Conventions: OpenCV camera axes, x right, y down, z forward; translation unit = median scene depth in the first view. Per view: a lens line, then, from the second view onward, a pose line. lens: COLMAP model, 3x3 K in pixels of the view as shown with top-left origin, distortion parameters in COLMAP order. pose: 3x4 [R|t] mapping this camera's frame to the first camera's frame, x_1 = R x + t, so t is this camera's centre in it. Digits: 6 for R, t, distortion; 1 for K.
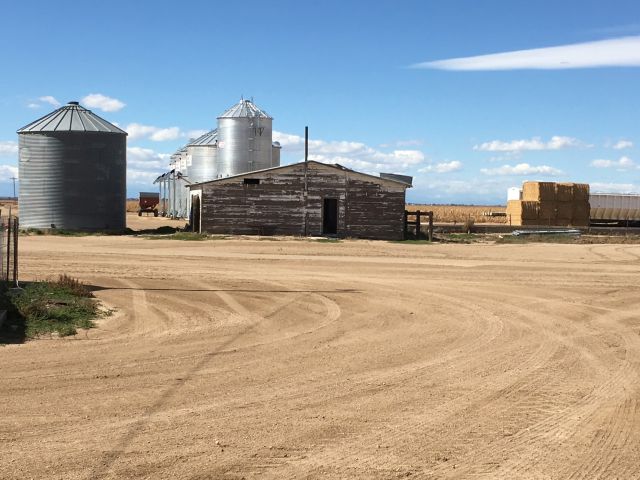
lens RADIAL K [[1111.4, 0, 318.4], [0, 1111.4, 239.7], [0, 0, 1]] dist [0.028504, 0.000000]
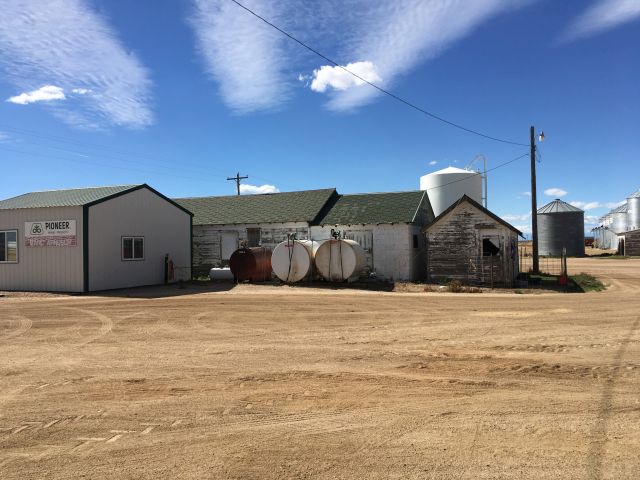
lens RADIAL K [[534.3, 0, 315.5], [0, 534.3, 241.6], [0, 0, 1]] dist [0.071967, -0.087858]
pose [[0.825750, -0.032659, -0.563090, -0.009755], [0.012310, 0.999128, -0.039896, 0.000794], [0.563902, 0.026012, 0.825432, -0.189781]]
